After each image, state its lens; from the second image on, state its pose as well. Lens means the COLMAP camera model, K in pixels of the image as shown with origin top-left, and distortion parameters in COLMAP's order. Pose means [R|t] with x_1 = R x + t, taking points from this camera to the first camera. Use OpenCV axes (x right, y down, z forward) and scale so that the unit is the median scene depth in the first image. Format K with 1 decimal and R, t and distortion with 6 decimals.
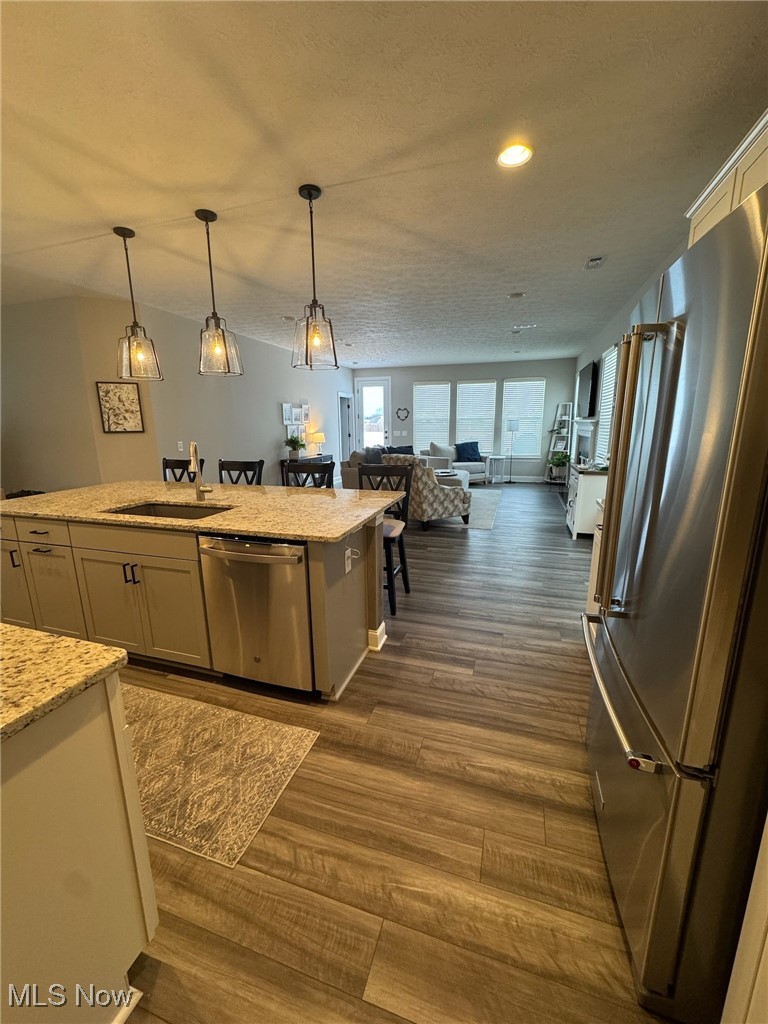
lens RADIAL K [[410.5, 0, 387.9], [0, 410.5, 511.8], [0, 0, 1]] dist [-0.004087, -0.000061]
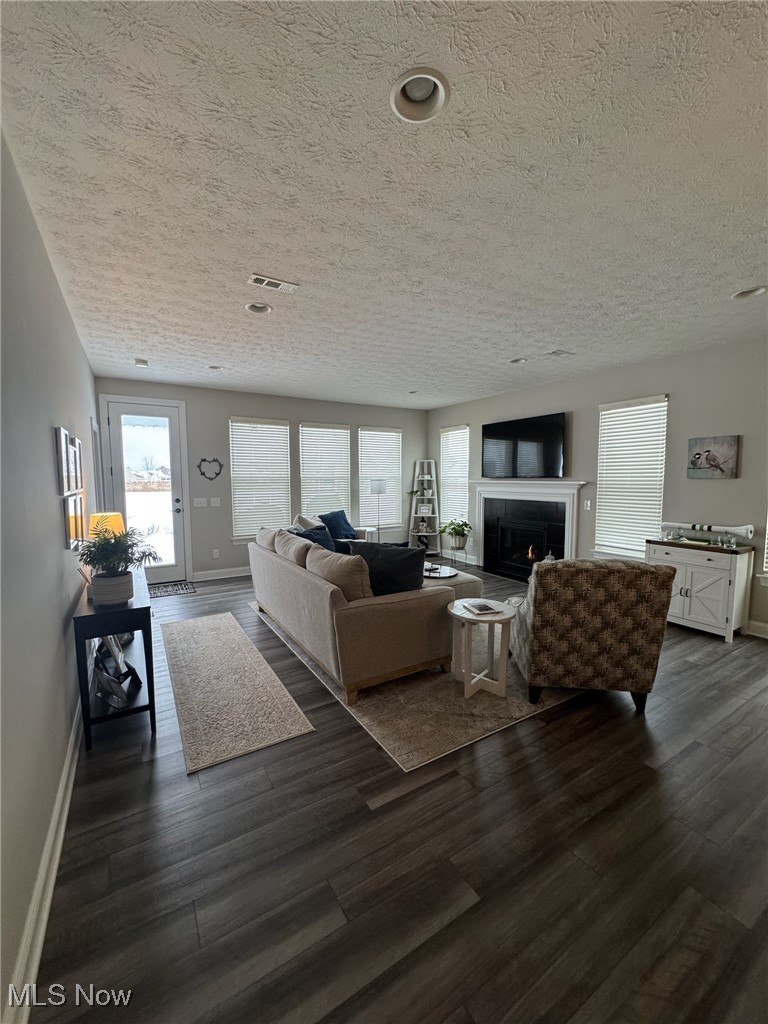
lens RADIAL K [[410.5, 0, 385.1], [0, 410.5, 508.5], [0, 0, 1]] dist [-0.004087, -0.000061]
pose [[0.643350, -0.054231, 0.763649, -0.260417], [0.153884, 0.986290, -0.059600, -0.115105], [-0.749947, 0.155857, 0.642875, 0.471979]]
